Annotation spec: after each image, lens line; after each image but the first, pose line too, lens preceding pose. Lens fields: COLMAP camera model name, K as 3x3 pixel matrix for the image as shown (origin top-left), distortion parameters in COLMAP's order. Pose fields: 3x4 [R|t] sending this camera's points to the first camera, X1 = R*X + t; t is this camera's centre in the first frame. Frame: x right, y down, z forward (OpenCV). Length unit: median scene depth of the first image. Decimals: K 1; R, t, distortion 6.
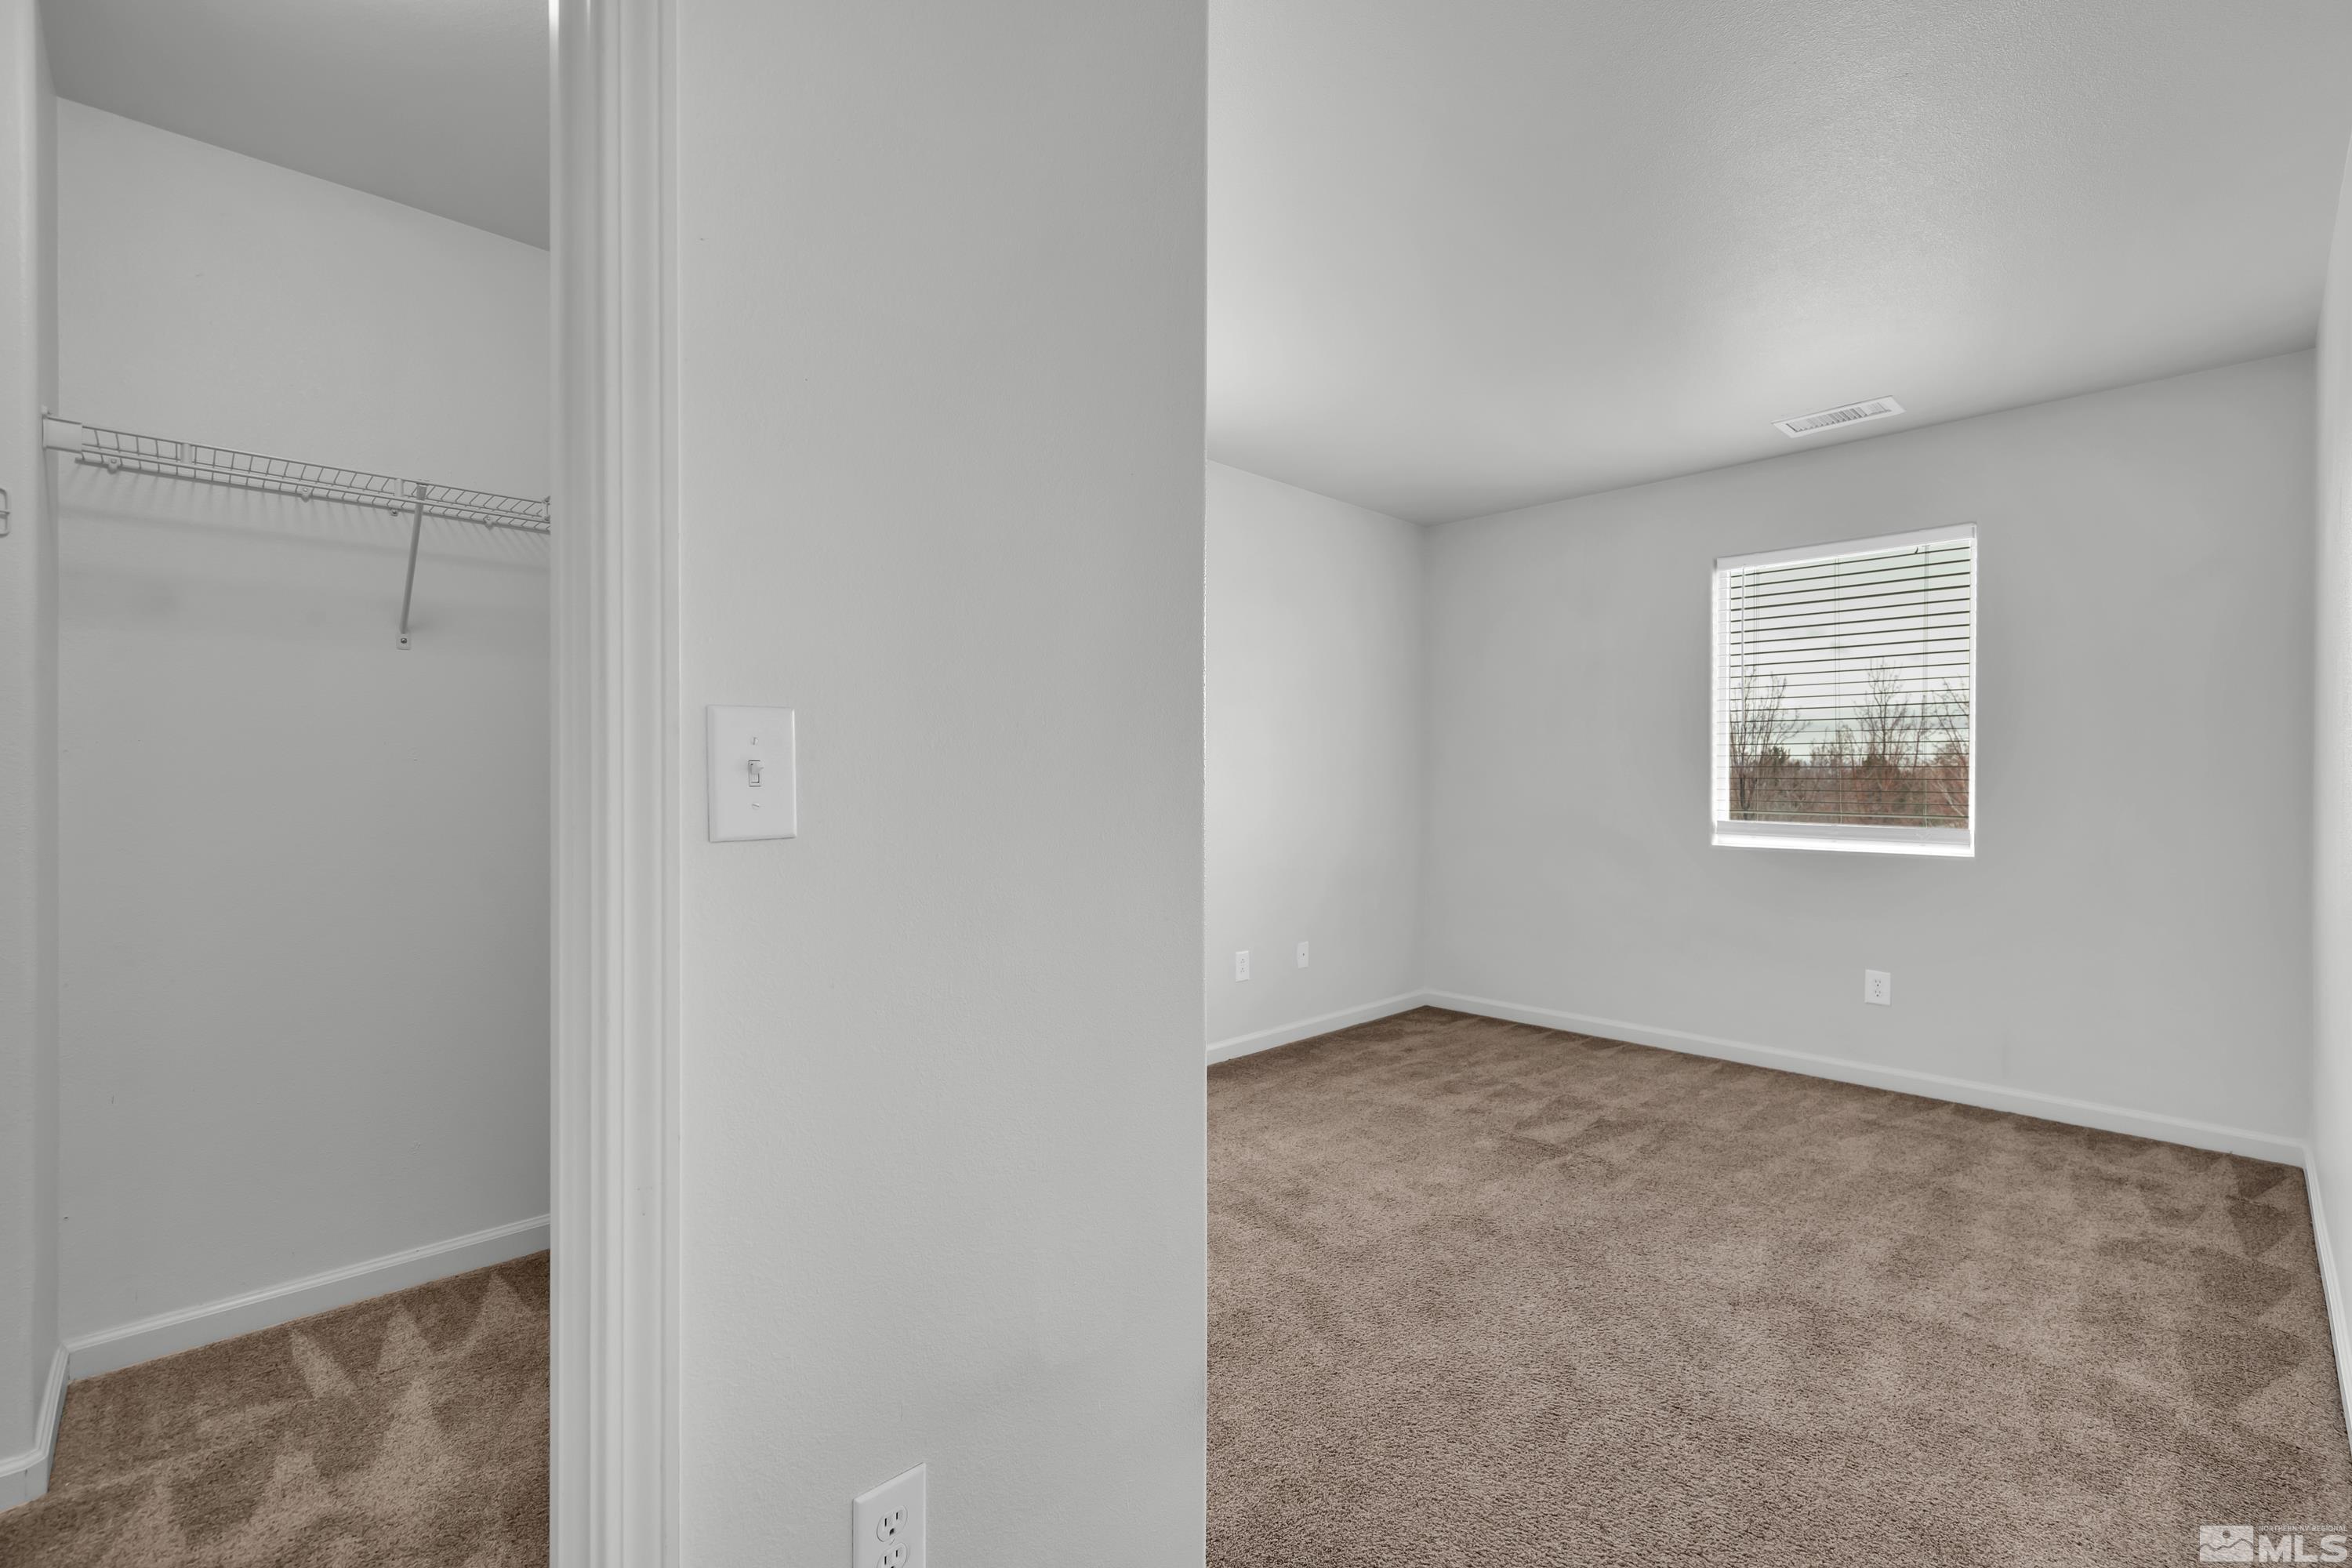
lens RADIAL K [[1018.1, 0, 1215.9], [0, 1018.1, 781.3], [0, 0, 1]] dist [0.003893, 0.000104]
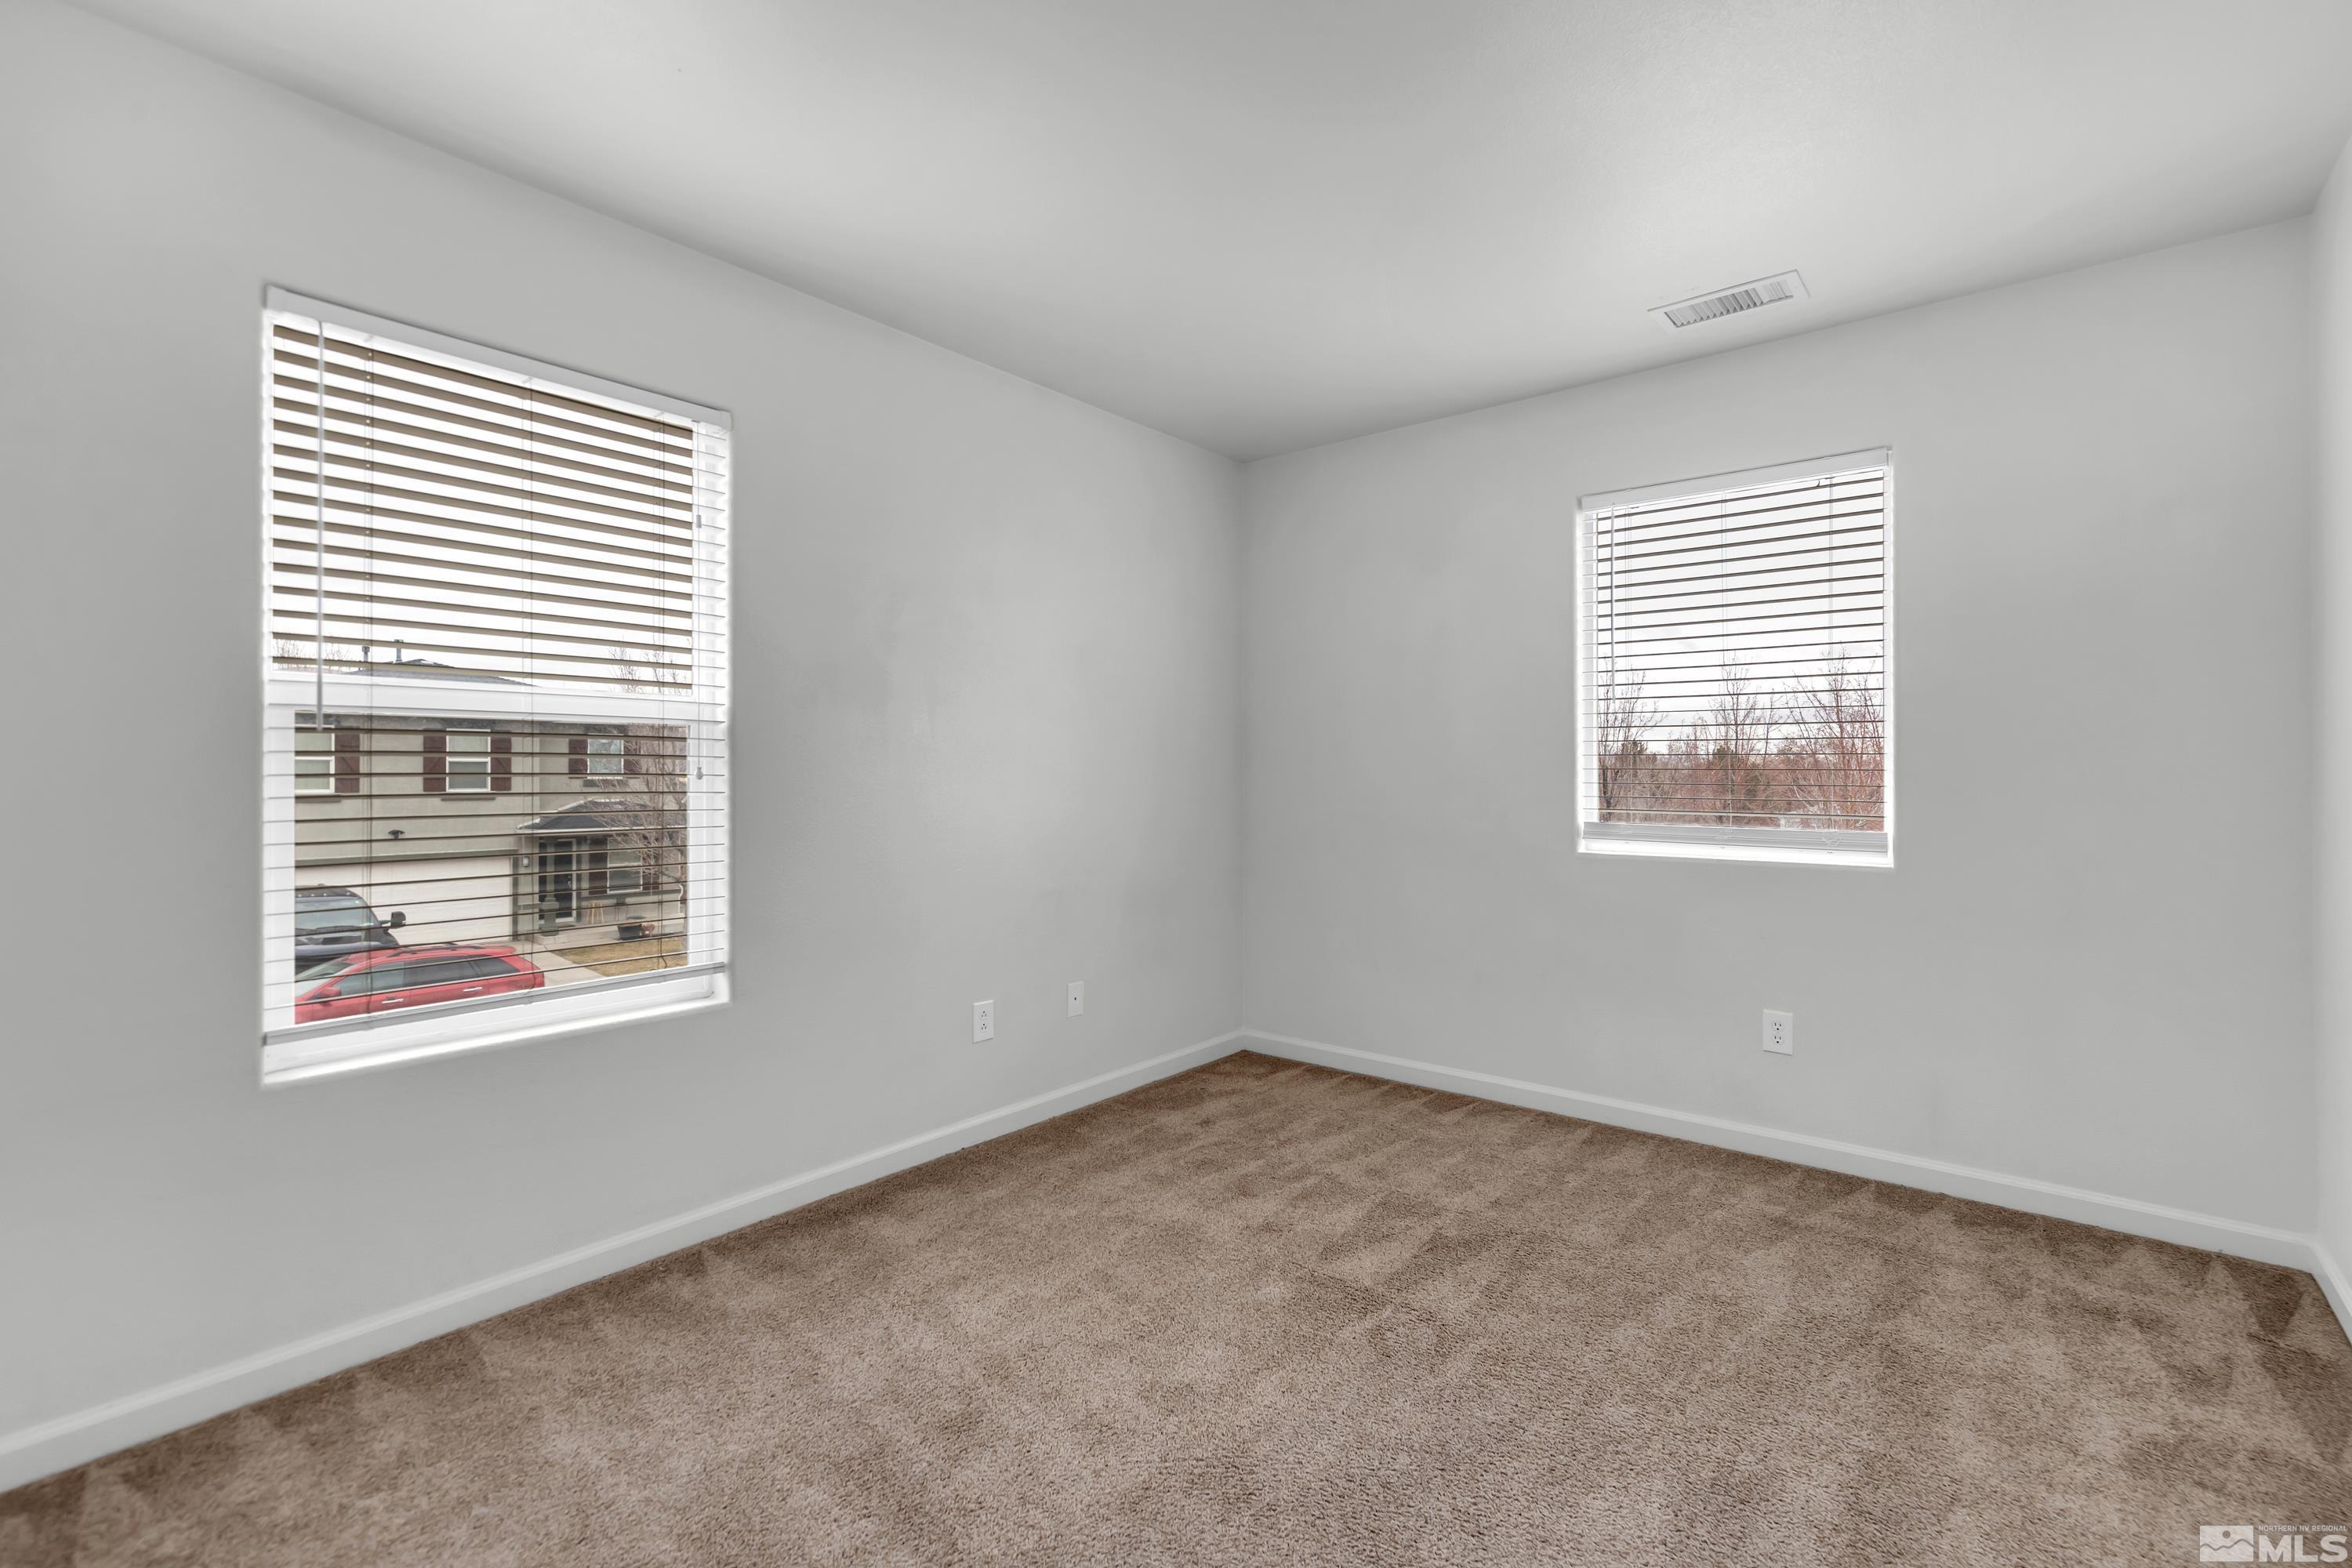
lens RADIAL K [[1068.7, 0, 1195.5], [0, 1068.7, 759.4], [0, 0, 1]] dist [0.002691, 0.000898]
pose [[0.993878, -0.001893, 0.110464, 0.132962], [0.003404, 0.999903, -0.013494, -0.001011], [-0.110428, 0.013788, 0.993788, 0.274016]]
